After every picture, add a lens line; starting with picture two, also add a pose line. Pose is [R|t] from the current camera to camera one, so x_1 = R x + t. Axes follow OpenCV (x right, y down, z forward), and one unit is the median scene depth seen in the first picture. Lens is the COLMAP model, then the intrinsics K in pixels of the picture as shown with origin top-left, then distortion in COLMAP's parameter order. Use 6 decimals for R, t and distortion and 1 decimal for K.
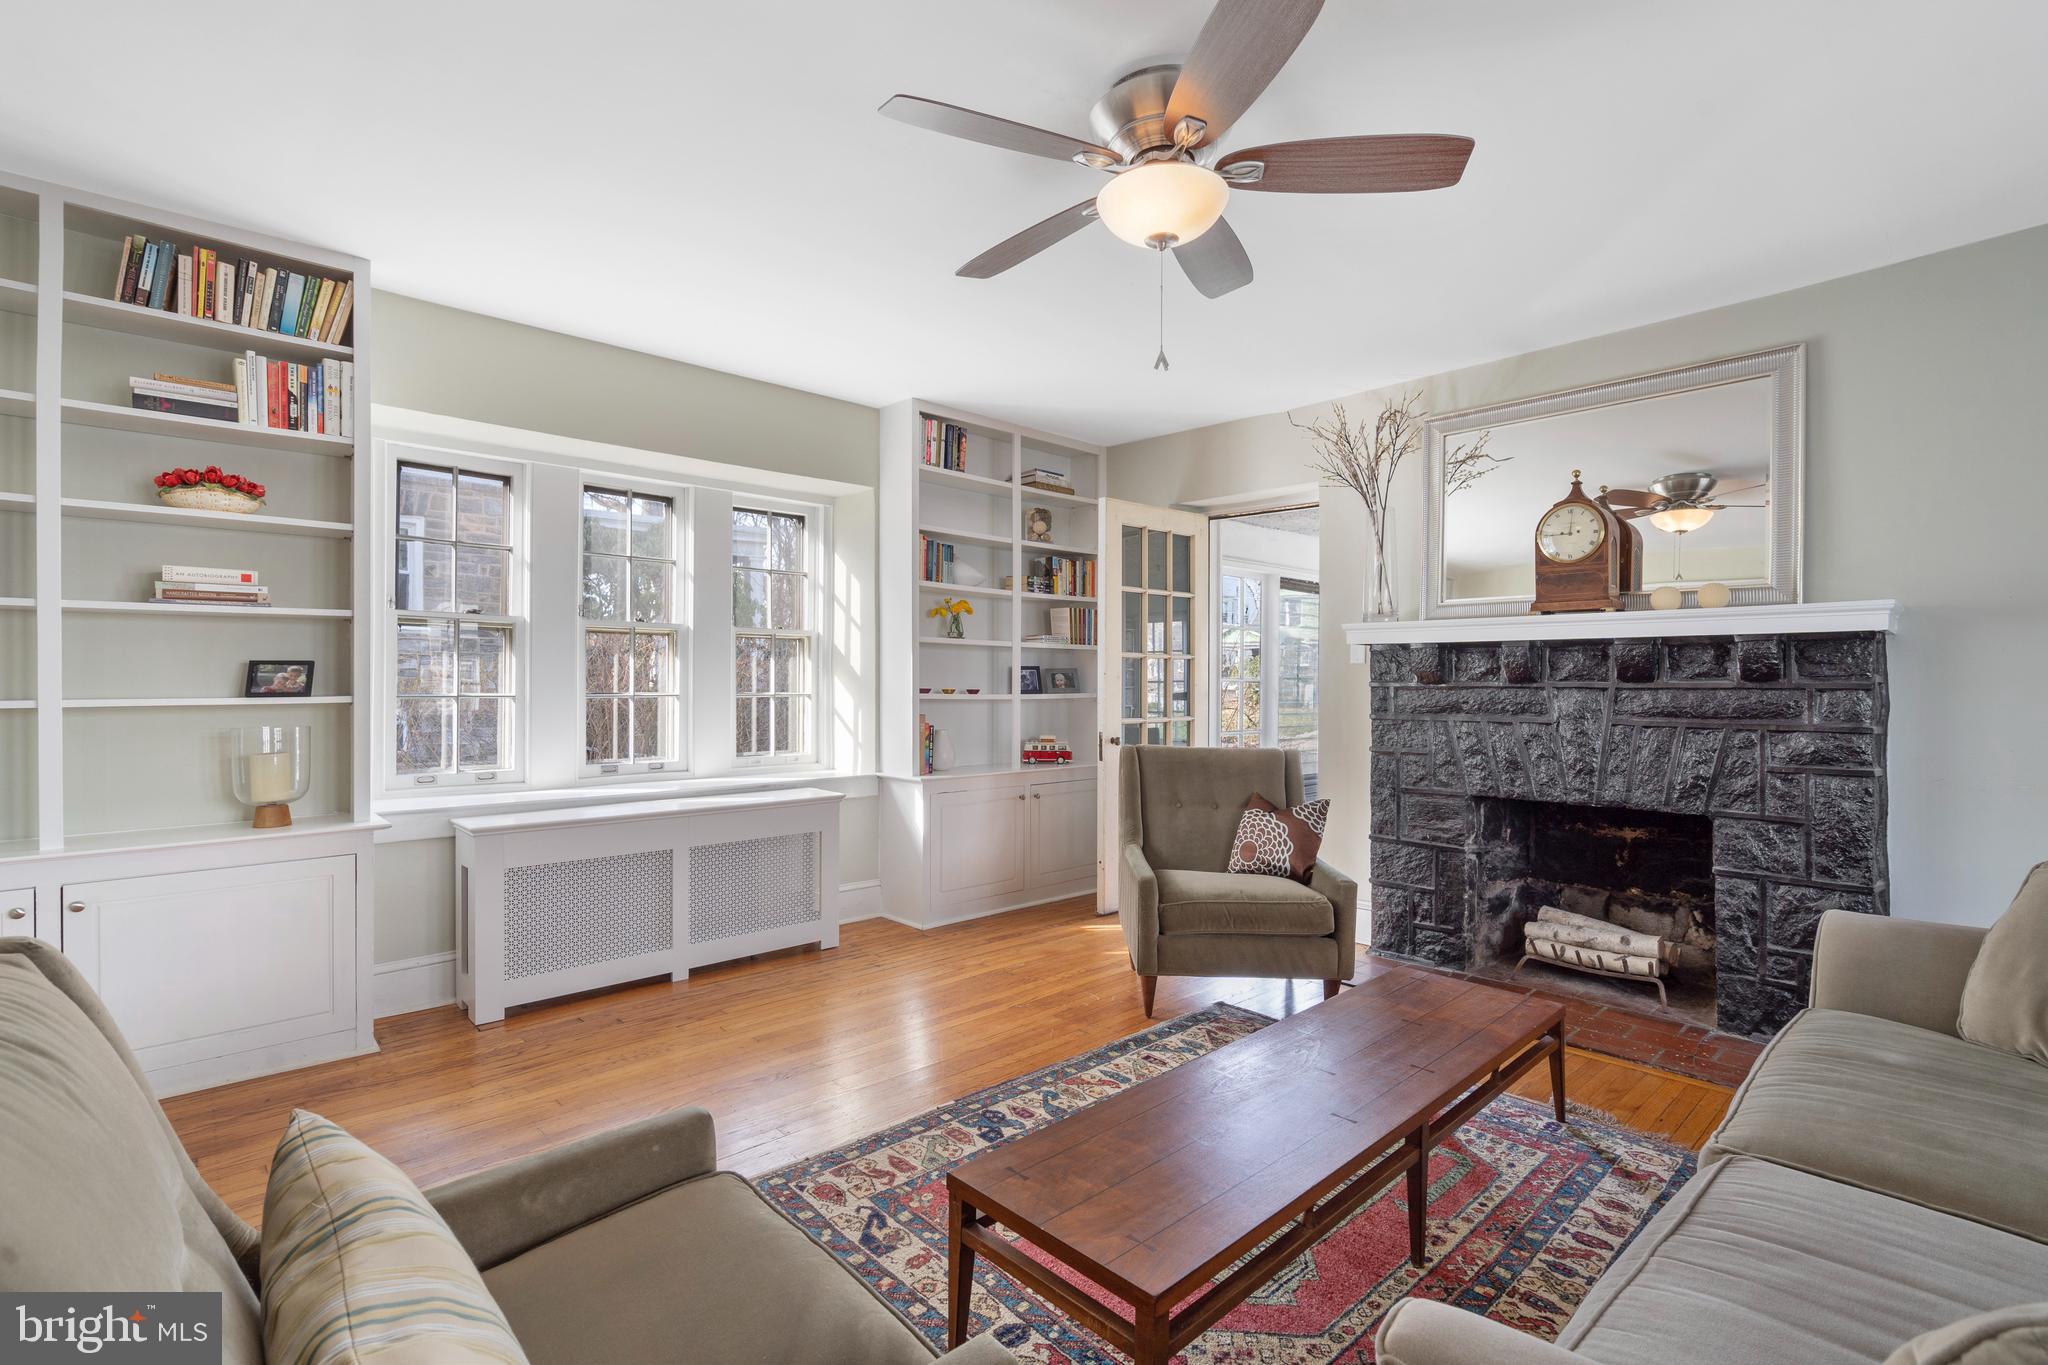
lens RADIAL K [[926.2, 0, 1023.8], [0, 926.2, 678.4], [0, 0, 1]] dist [-0.001774, -0.000091]
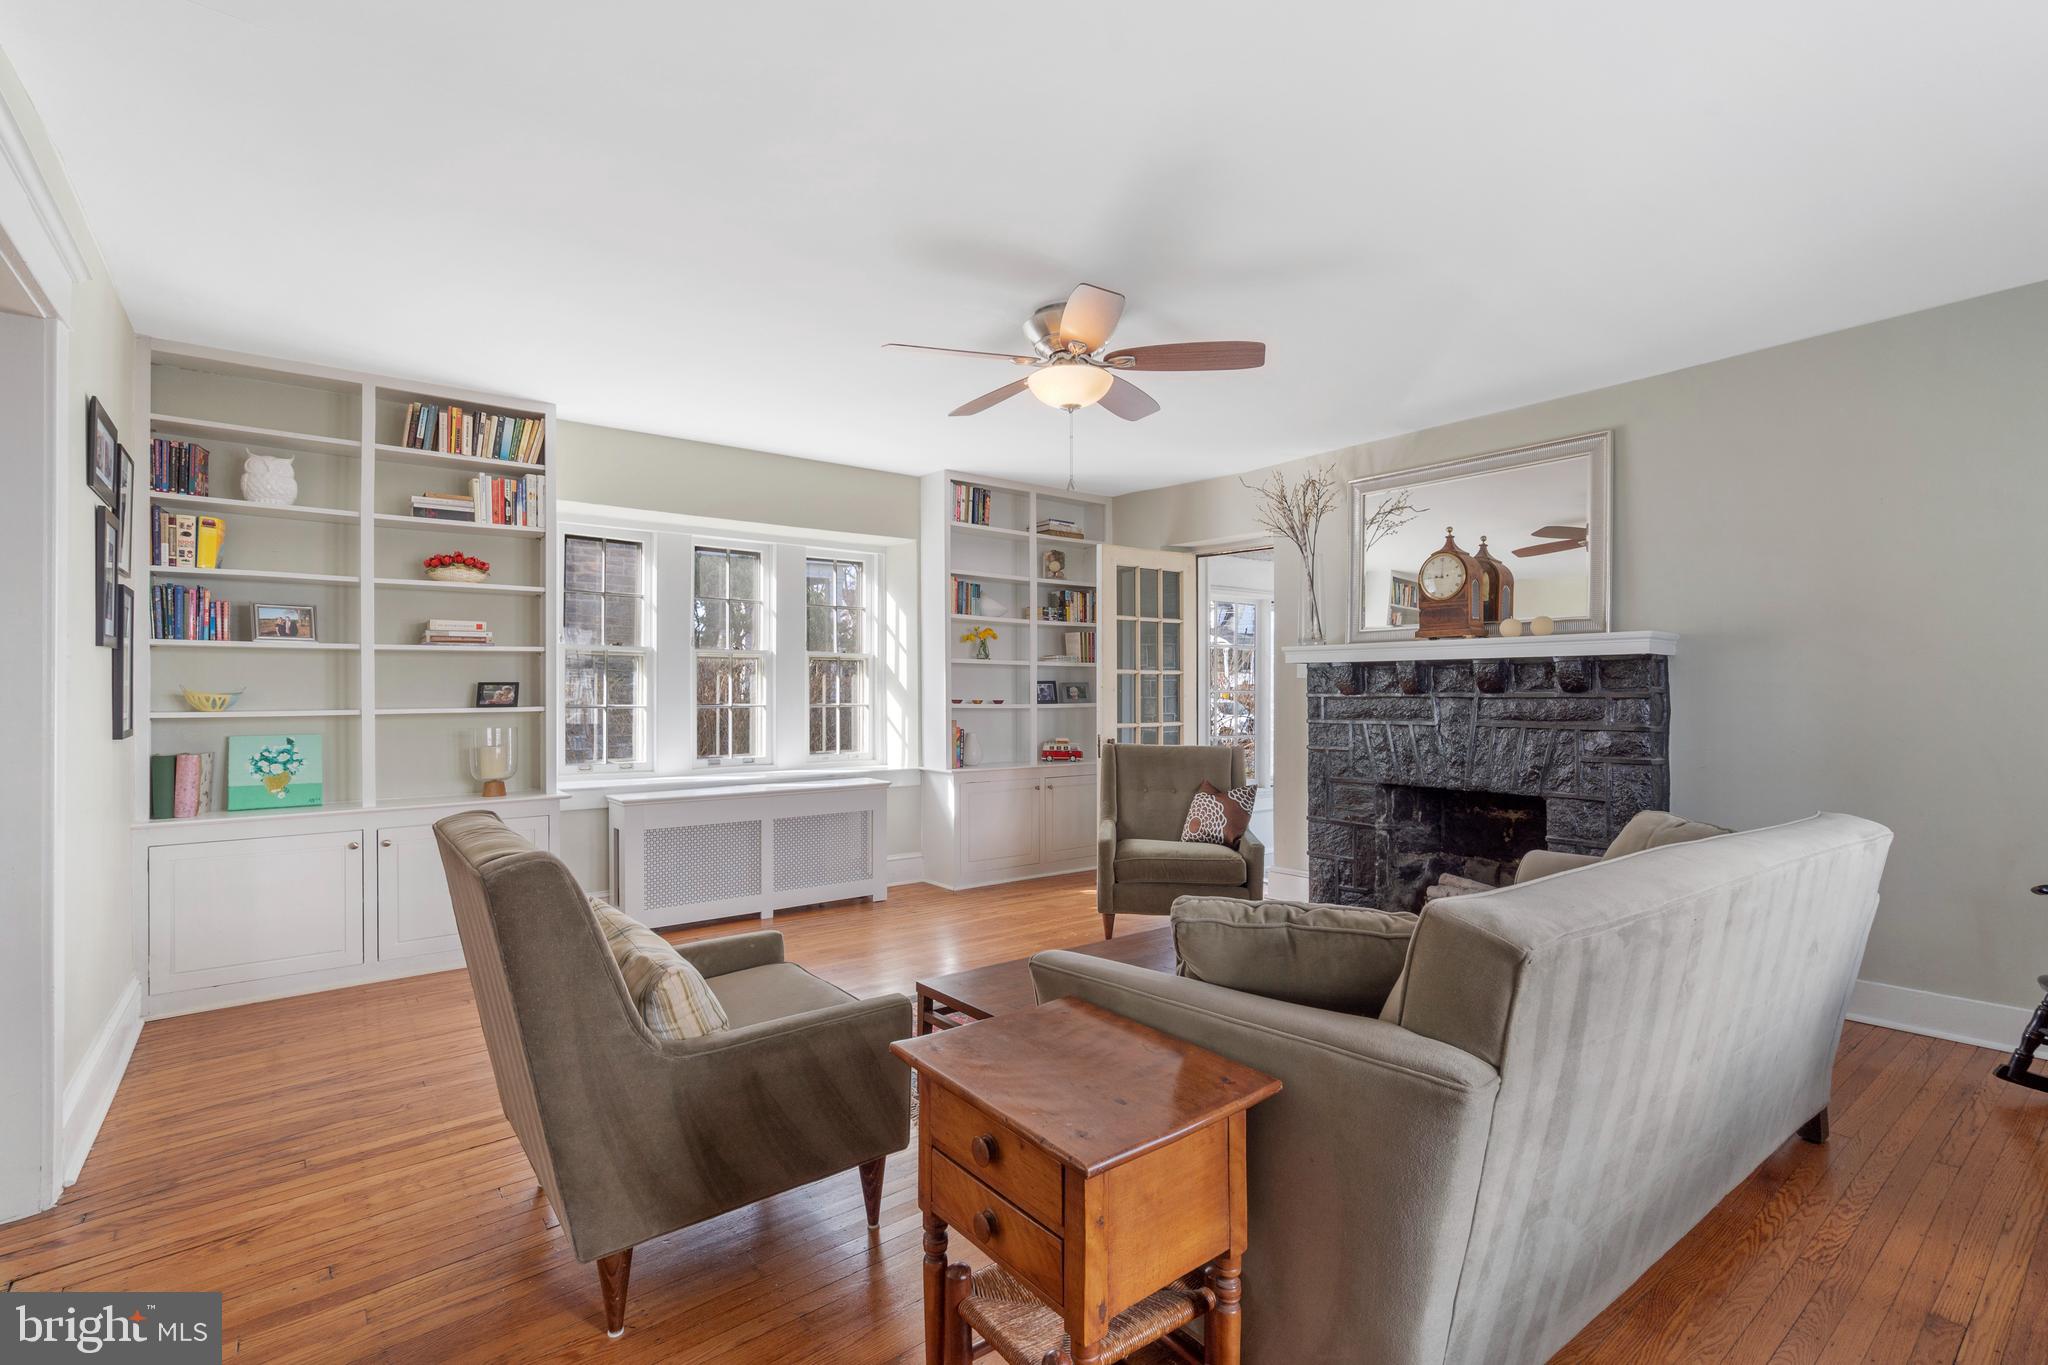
lens RADIAL K [[926.2, 0, 1026.0], [0, 926.2, 684.3], [0, 0, 1]] dist [-0.001774, -0.000091]
pose [[0.996485, -0.004978, -0.083629, 0.125863], [0.004585, 0.999978, -0.004889, -0.004689], [0.083652, 0.004488, 0.996485, -0.332181]]
